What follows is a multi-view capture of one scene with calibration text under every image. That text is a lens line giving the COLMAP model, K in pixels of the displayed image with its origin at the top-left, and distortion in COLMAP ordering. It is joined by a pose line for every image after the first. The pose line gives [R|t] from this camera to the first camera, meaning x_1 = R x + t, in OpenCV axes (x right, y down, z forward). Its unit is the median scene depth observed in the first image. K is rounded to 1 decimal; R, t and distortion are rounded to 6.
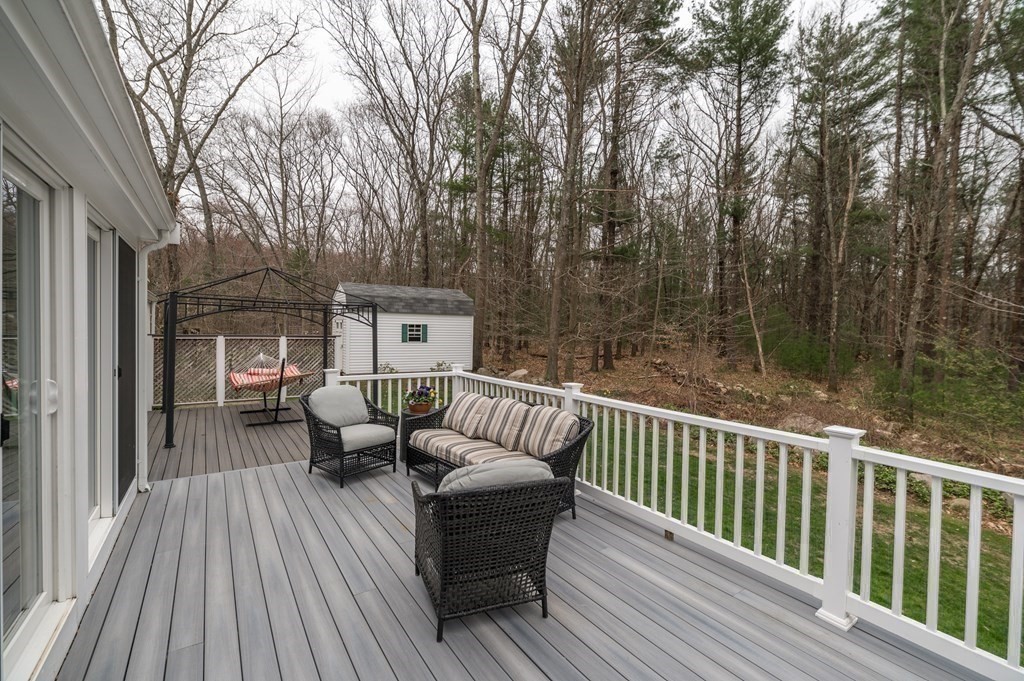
lens RADIAL K [[443.2, 0, 509.8], [0, 443.2, 339.5], [0, 0, 1]] dist [-0.001615, 0.000116]
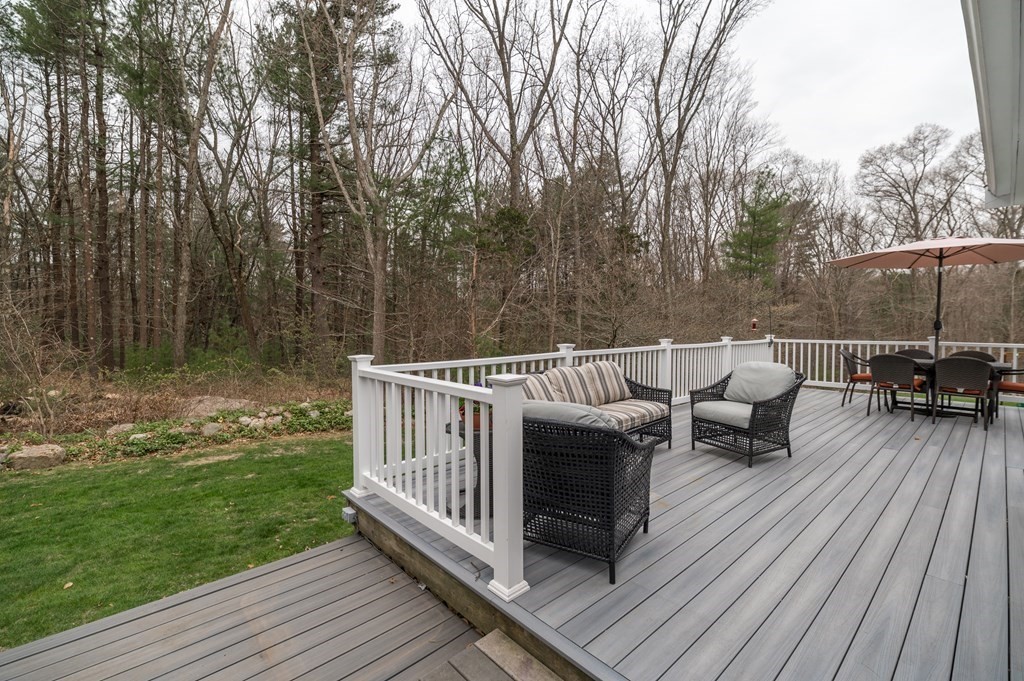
lens RADIAL K [[443.2, 0, 510.3], [0, 443.2, 339.7], [0, 0, 1]] dist [-0.001615, 0.000116]
pose [[-0.137584, -0.054760, 0.988975, -1.392845], [0.019995, 0.998114, 0.058047, 0.019430], [-0.990288, 0.027761, -0.136230, 1.822184]]
